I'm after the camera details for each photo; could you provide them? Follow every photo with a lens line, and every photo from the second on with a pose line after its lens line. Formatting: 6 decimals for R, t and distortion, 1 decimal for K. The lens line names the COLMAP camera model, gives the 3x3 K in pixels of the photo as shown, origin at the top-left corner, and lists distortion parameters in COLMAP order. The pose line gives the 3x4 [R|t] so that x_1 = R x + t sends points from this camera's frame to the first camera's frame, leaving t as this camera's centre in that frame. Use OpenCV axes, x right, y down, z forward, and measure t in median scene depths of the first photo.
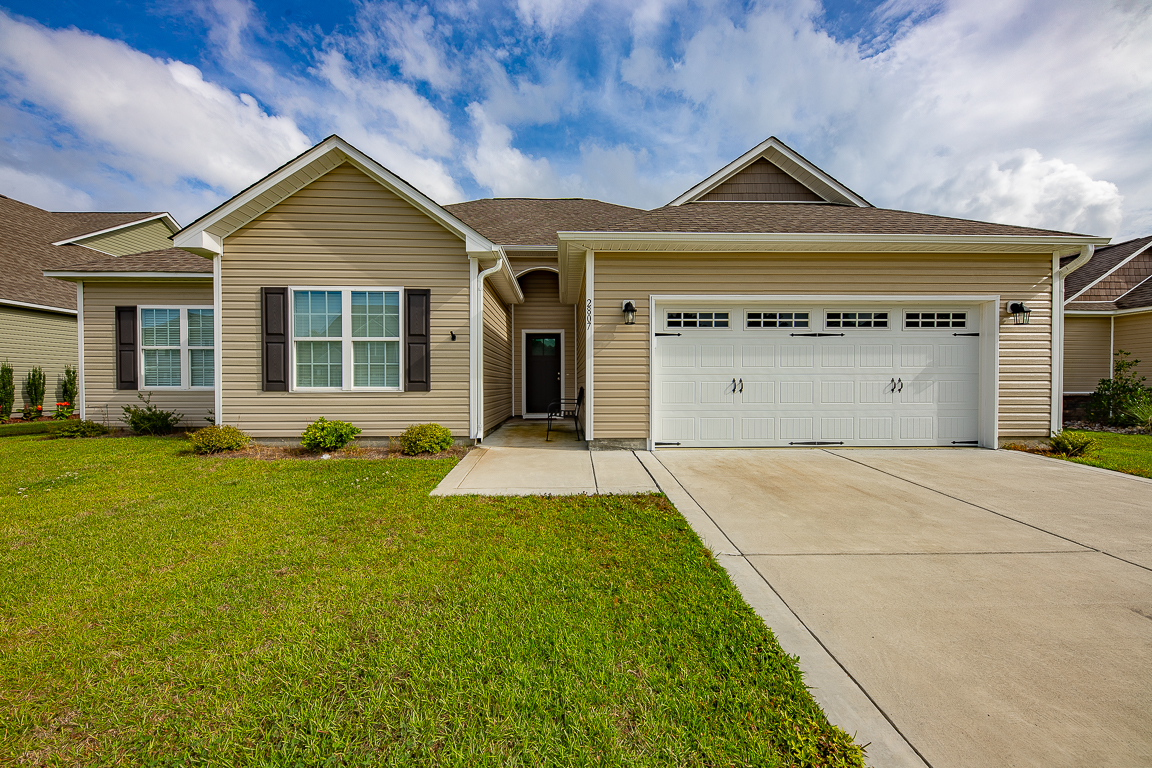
lens RADIAL K [[433.3, 0, 576.3], [0, 433.3, 384.4], [0, 0, 1]] dist [-0.001362, 0.003549]
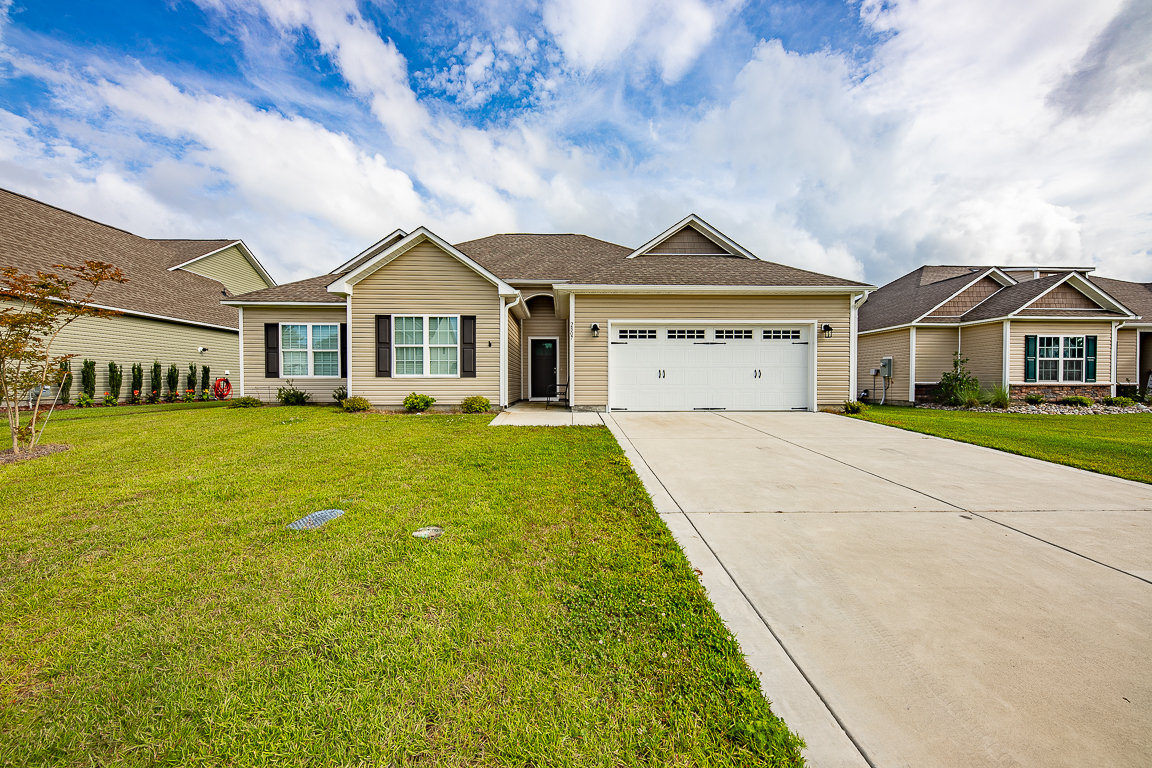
lens RADIAL K [[433.3, 0, 577.1], [0, 433.3, 385.4], [0, 0, 1]] dist [-0.001362, 0.003549]
pose [[0.999991, 0.000278, 0.004137, 0.041205], [-0.000297, 0.999989, 0.004642, 0.039068], [-0.004136, -0.004644, 0.999981, -0.655929]]
